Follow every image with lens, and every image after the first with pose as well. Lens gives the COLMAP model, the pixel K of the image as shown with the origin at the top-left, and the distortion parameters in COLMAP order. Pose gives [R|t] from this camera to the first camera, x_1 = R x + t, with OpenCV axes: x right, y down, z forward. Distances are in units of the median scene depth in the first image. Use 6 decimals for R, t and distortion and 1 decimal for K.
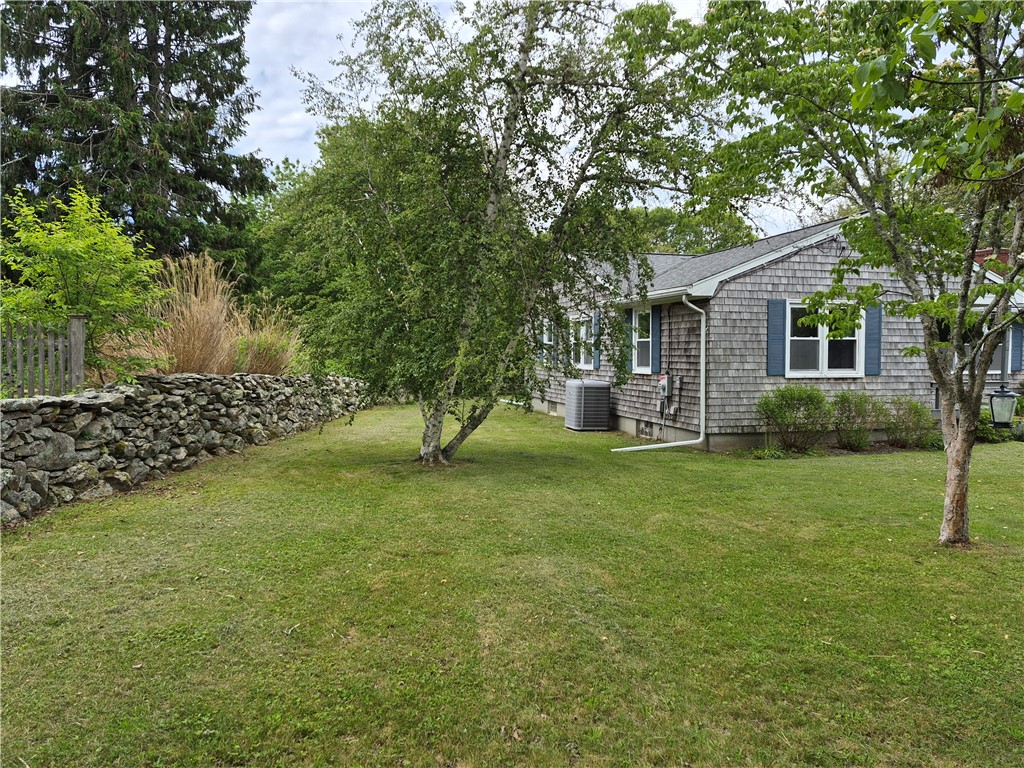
lens RADIAL K [[711.7, 0, 509.6], [0, 711.7, 364.8], [0, 0, 1]] dist [0.087652, -0.069312]
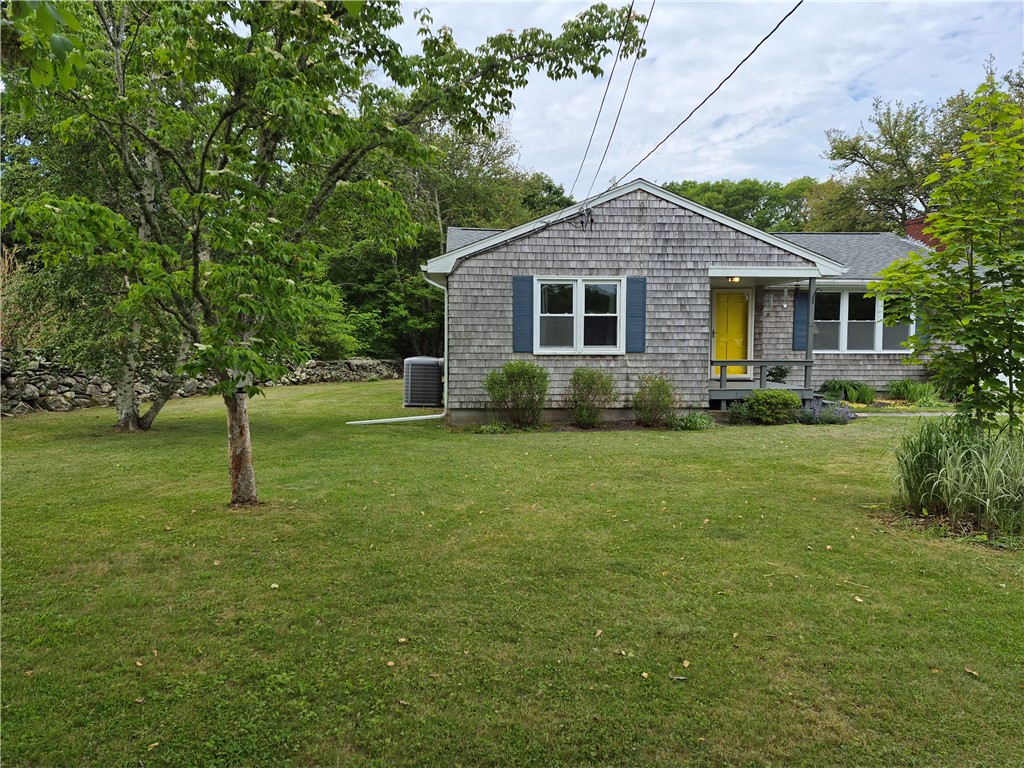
lens RADIAL K [[711.7, 0, 509.6], [0, 711.7, 364.8], [0, 0, 1]] dist [0.087652, -0.069312]
pose [[0.979694, 0.008571, -0.200316, 0.545226], [-0.003713, 0.999690, 0.024611, 0.008216], [0.200465, -0.023367, 0.979422, 0.025301]]
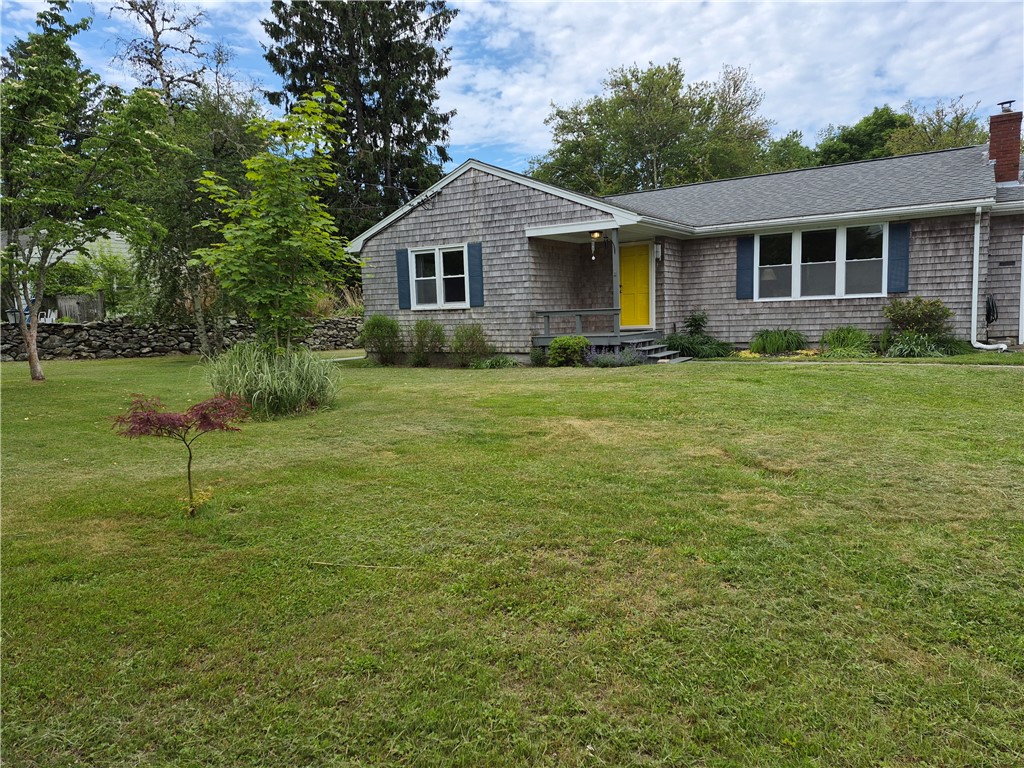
lens RADIAL K [[722.4, 0, 512.0], [0, 722.4, 384.0], [0, 0, 1]] dist [0.095522, -0.117604]
pose [[0.660509, 0.051074, -0.749079, 1.469188], [0.020810, 0.996055, 0.086263, 0.040971], [0.750530, -0.072566, 0.656840, 0.273399]]
